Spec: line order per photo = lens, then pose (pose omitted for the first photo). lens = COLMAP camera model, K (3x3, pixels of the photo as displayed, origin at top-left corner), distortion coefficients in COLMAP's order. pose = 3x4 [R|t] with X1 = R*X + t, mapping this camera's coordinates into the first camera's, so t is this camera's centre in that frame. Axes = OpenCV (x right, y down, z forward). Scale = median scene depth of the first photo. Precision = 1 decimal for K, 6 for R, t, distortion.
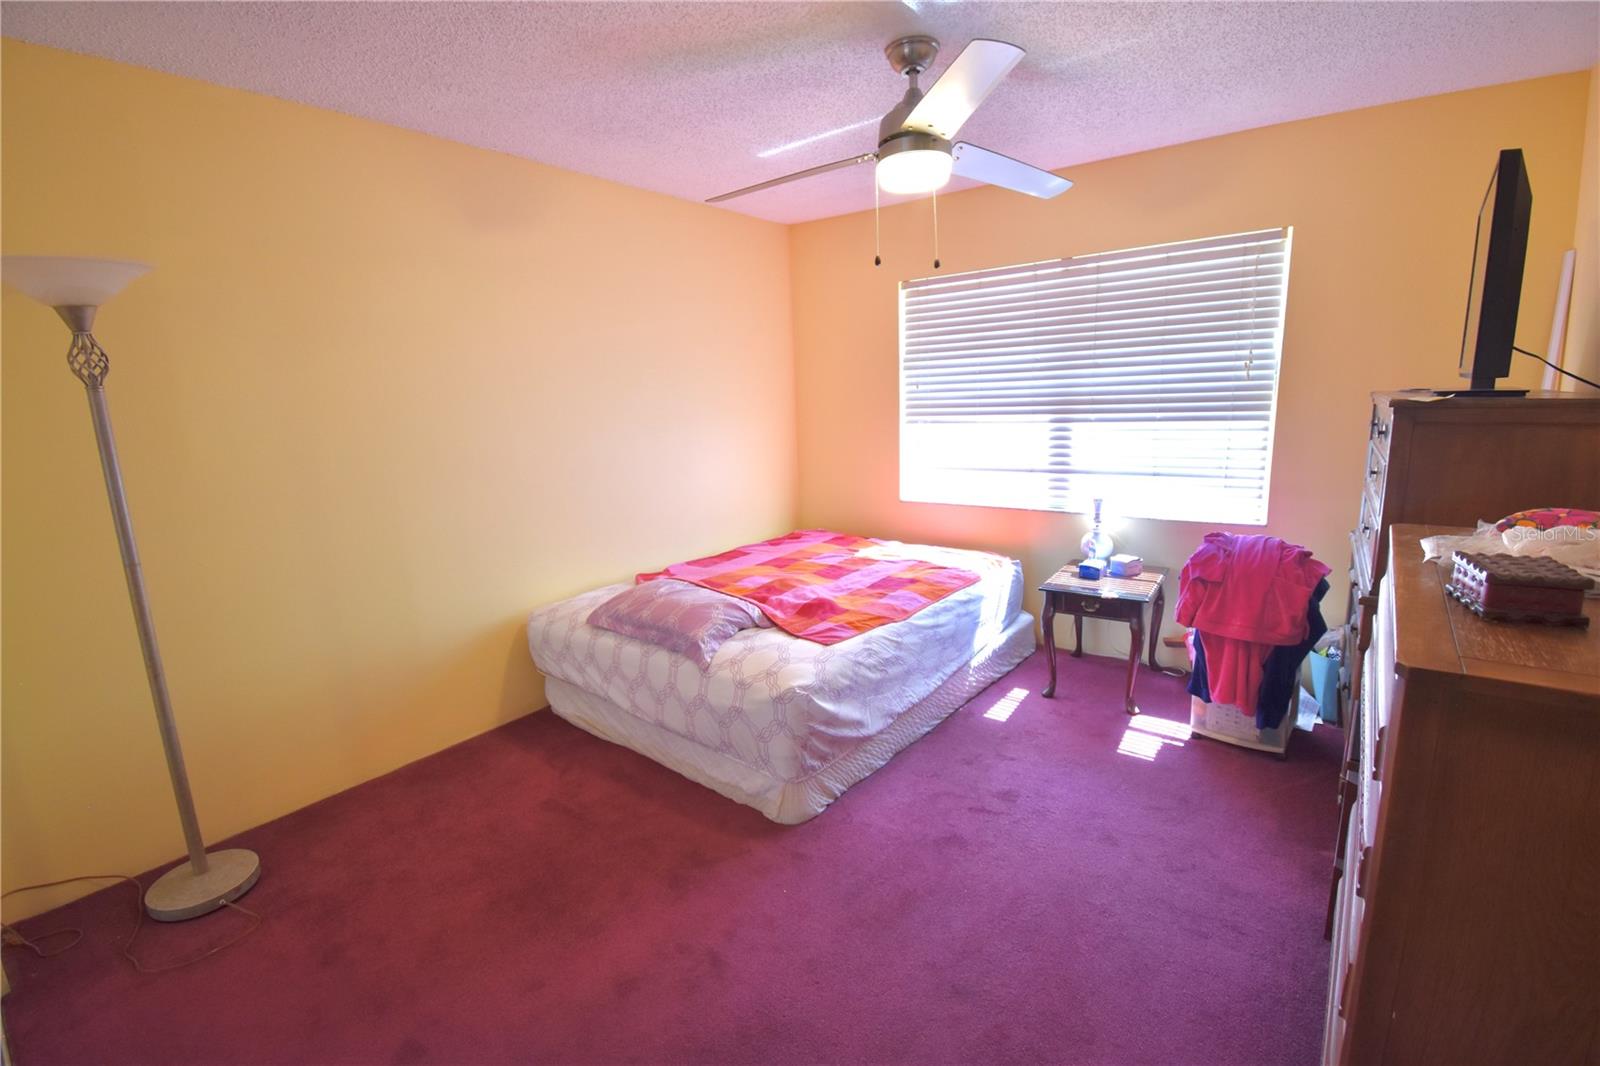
lens RADIAL K [[707.7, 0, 802.3], [0, 707.7, 528.8], [0, 0, 1]] dist [0.019511, -0.024638]
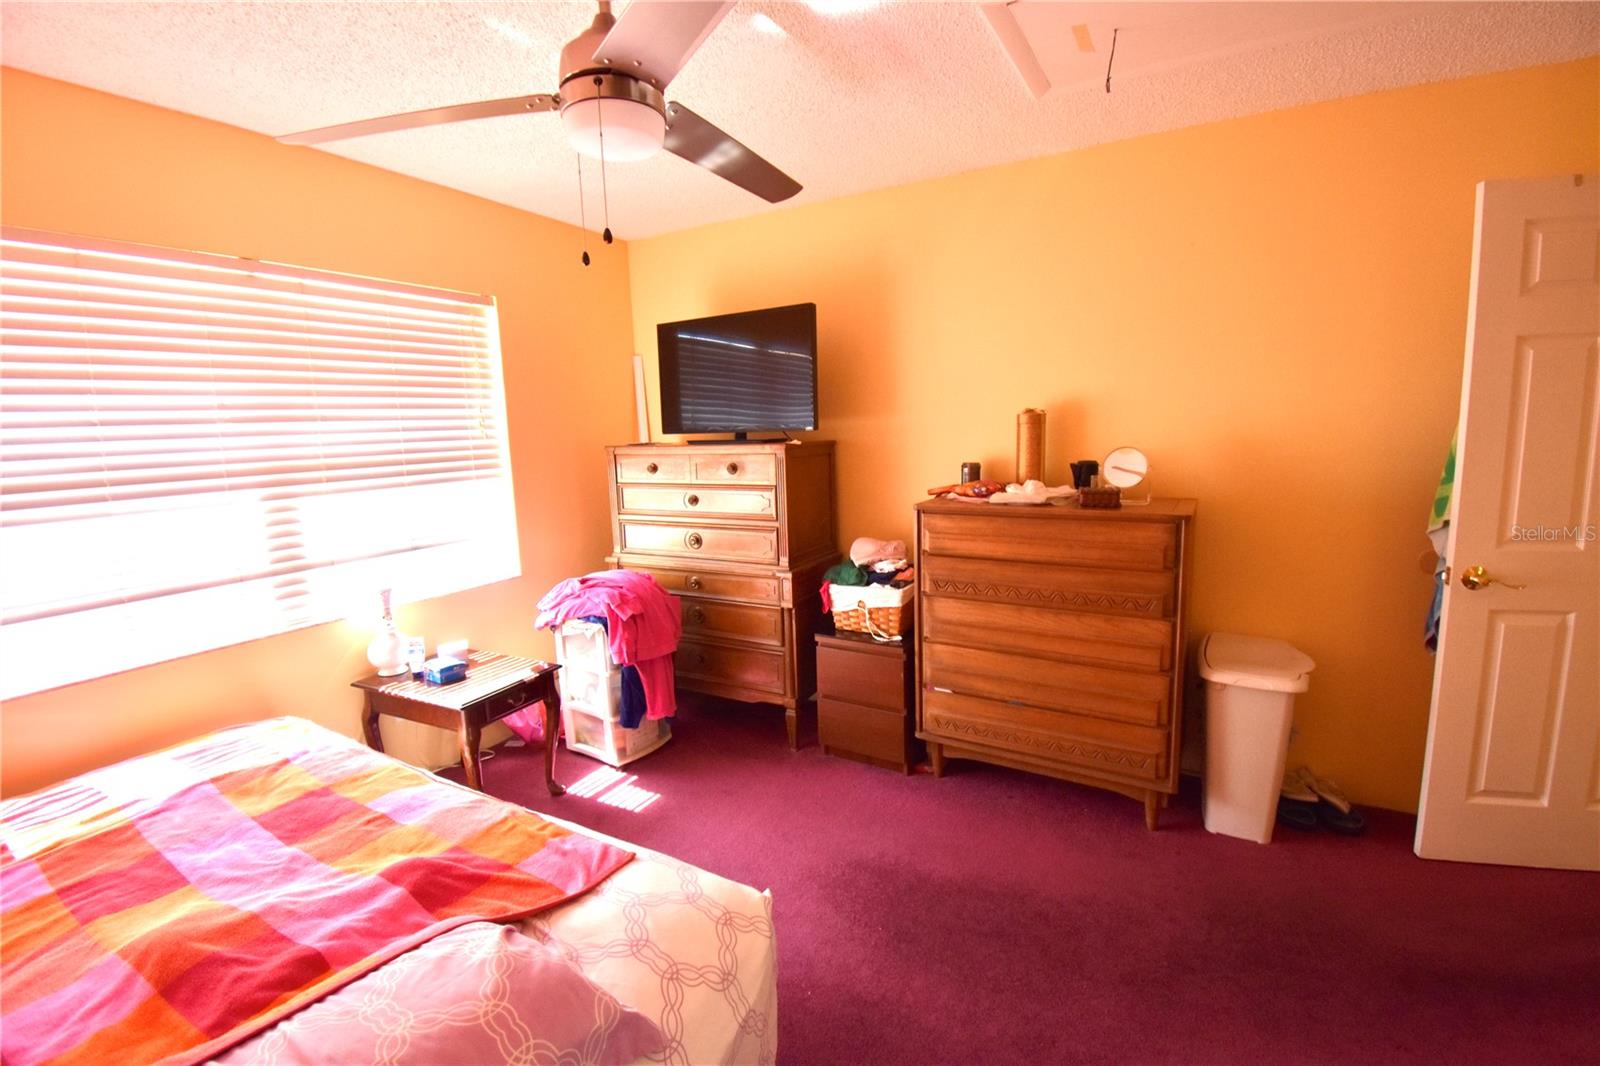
lens RADIAL K [[707.7, 0, 802.3], [0, 707.7, 528.8], [0, 0, 1]] dist [0.019511, -0.024638]
pose [[-0.138317, -0.103562, 0.984959, -0.421008], [0.222969, 0.965730, 0.132852, -0.114773], [-0.964963, 0.237991, -0.110486, 0.678688]]
